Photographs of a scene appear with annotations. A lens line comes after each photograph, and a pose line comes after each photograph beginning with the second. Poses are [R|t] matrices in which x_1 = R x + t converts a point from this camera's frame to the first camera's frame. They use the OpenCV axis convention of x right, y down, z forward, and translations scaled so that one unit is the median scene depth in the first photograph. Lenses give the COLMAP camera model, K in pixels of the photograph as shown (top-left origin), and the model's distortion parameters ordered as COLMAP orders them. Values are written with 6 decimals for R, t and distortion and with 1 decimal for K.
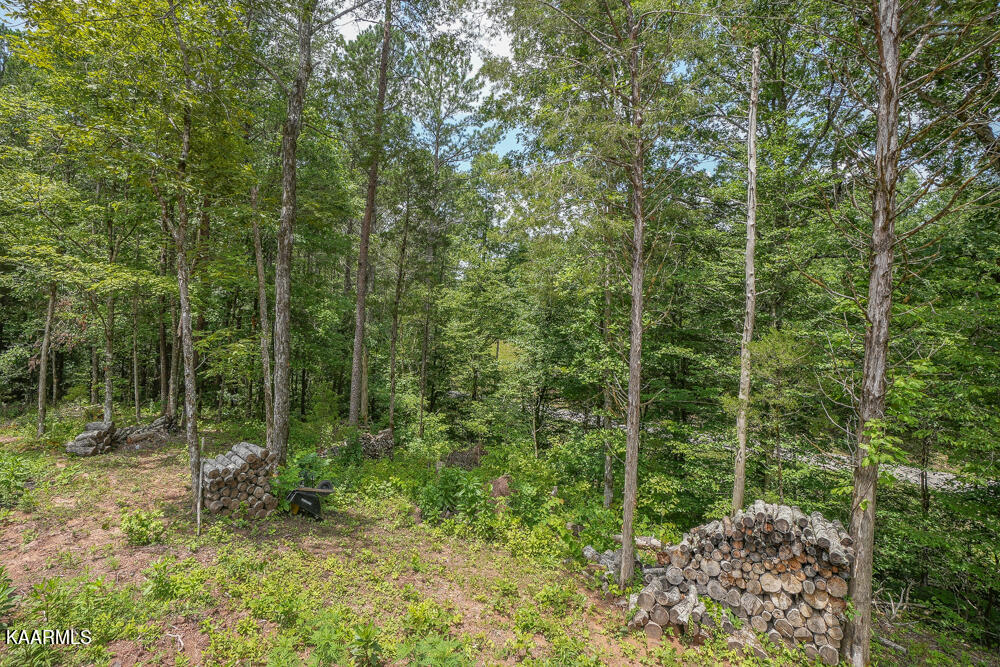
lens RADIAL K [[461.5, 0, 502.1], [0, 461.5, 310.3], [0, 0, 1]] dist [-0.048534, 0.018887]
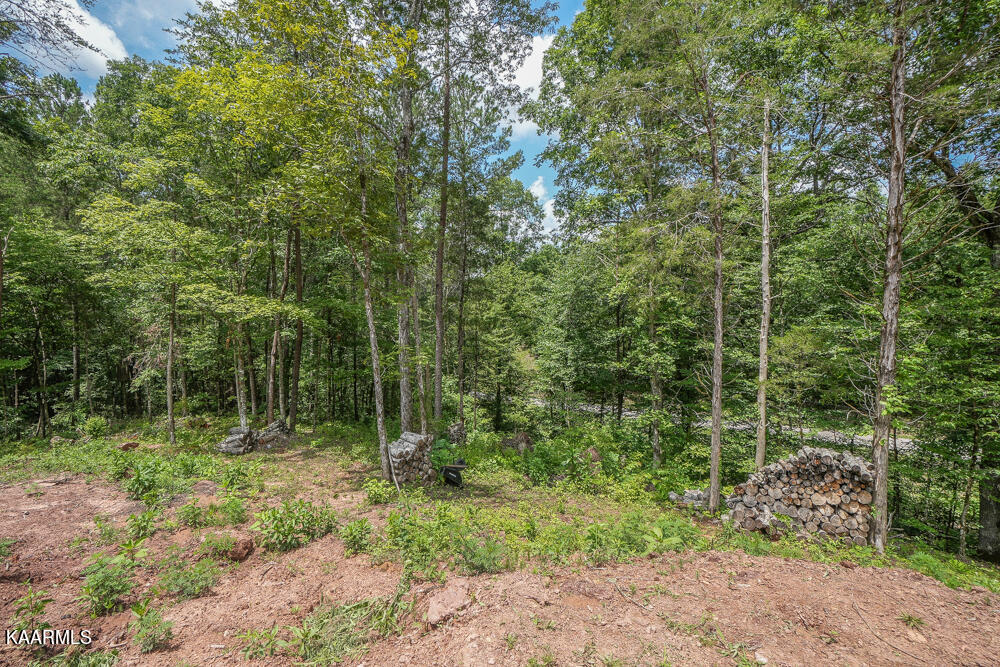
lens RADIAL K [[439.2, 0, 494.8], [0, 439.2, 333.2], [0, 0, 1]] dist [-0.049467, 0.021489]
pose [[0.998417, -0.046313, 0.031903, -0.483688], [0.044875, 0.998004, 0.044425, -0.049605], [-0.033897, -0.042923, 0.998503, -0.346202]]
